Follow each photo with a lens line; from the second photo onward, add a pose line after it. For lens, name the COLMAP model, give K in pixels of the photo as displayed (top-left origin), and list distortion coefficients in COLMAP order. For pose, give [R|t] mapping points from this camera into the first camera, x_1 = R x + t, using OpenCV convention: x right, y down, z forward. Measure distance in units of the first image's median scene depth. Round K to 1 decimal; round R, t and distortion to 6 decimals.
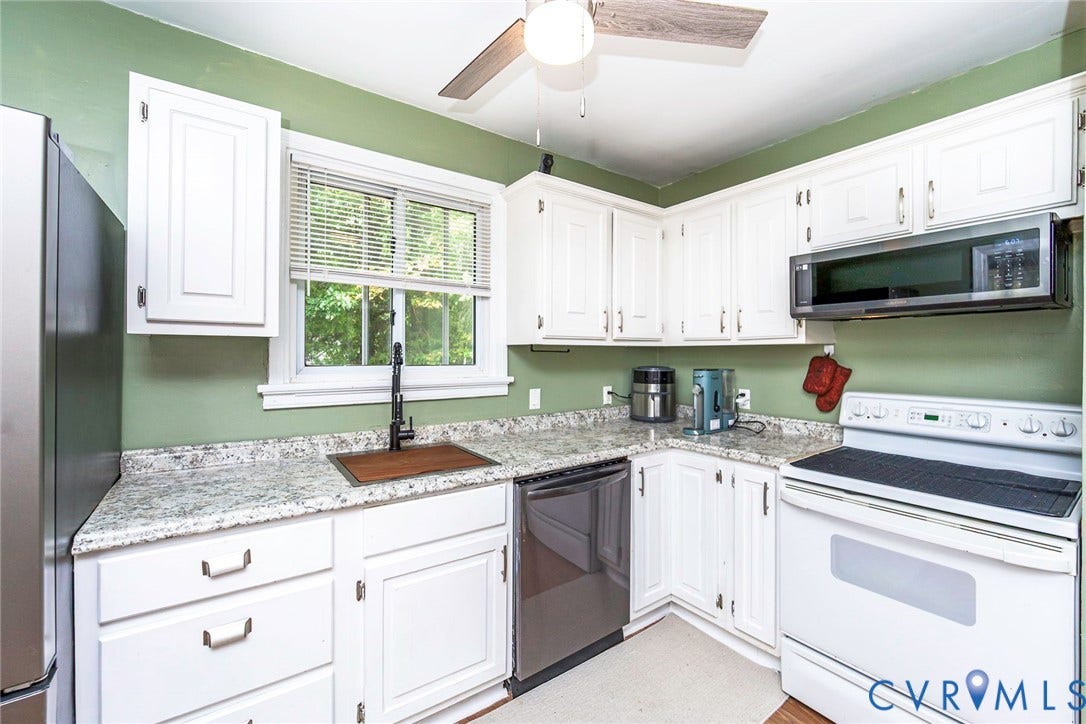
lens RADIAL K [[436.9, 0, 535.0], [0, 436.9, 356.0], [0, 0, 1]] dist [-0.010358, -0.000102]
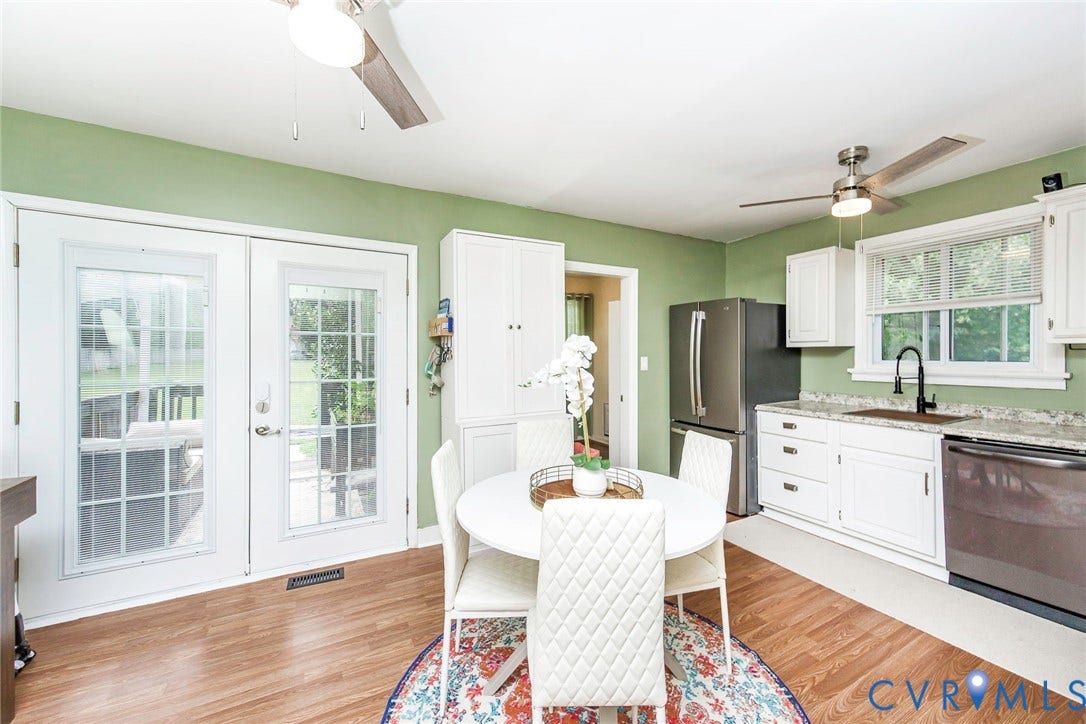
lens RADIAL K [[419.1, 0, 546.0], [0, 419.1, 358.8], [0, 0, 1]] dist [0.016601, 0.000235]
pose [[-0.117657, 0.006839, -0.993031, 1.330686], [0.002059, 0.999976, 0.006643, 0.003179], [0.993052, -0.001263, -0.117669, -0.173150]]
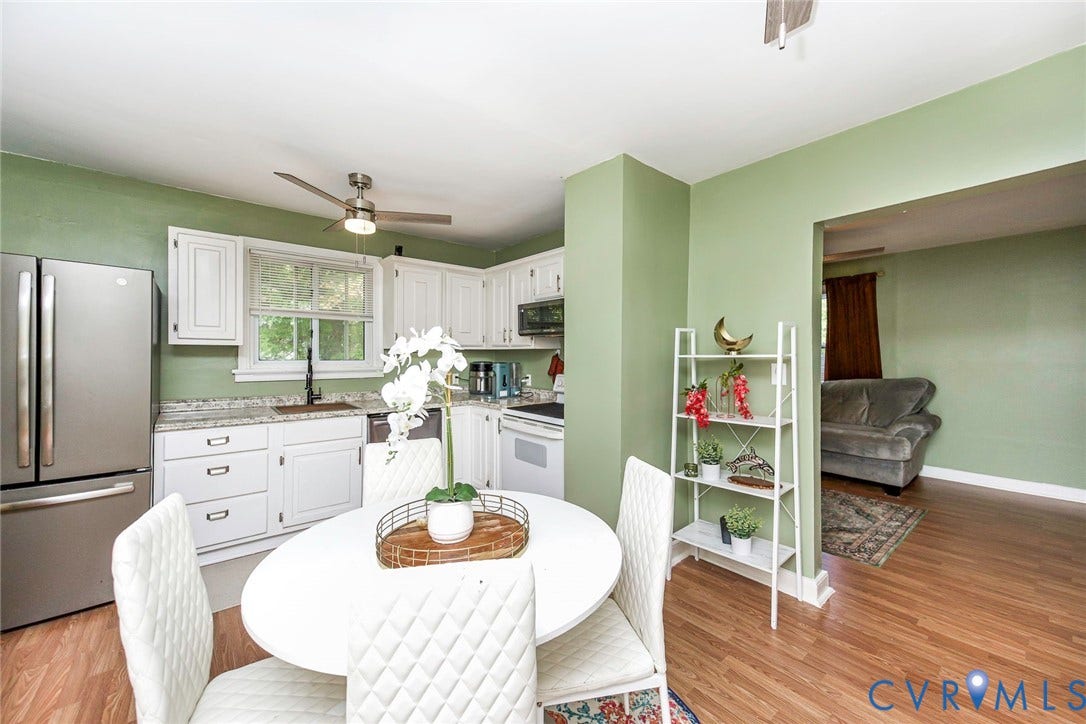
lens RADIAL K [[419.1, 0, 543.9], [0, 419.1, 358.2], [0, 0, 1]] dist [0.016601, 0.000235]
pose [[0.997427, 0.001186, 0.071684, 0.536964], [-0.001598, 0.999982, 0.005700, 0.002340], [-0.071676, -0.005800, 0.997411, -0.857082]]
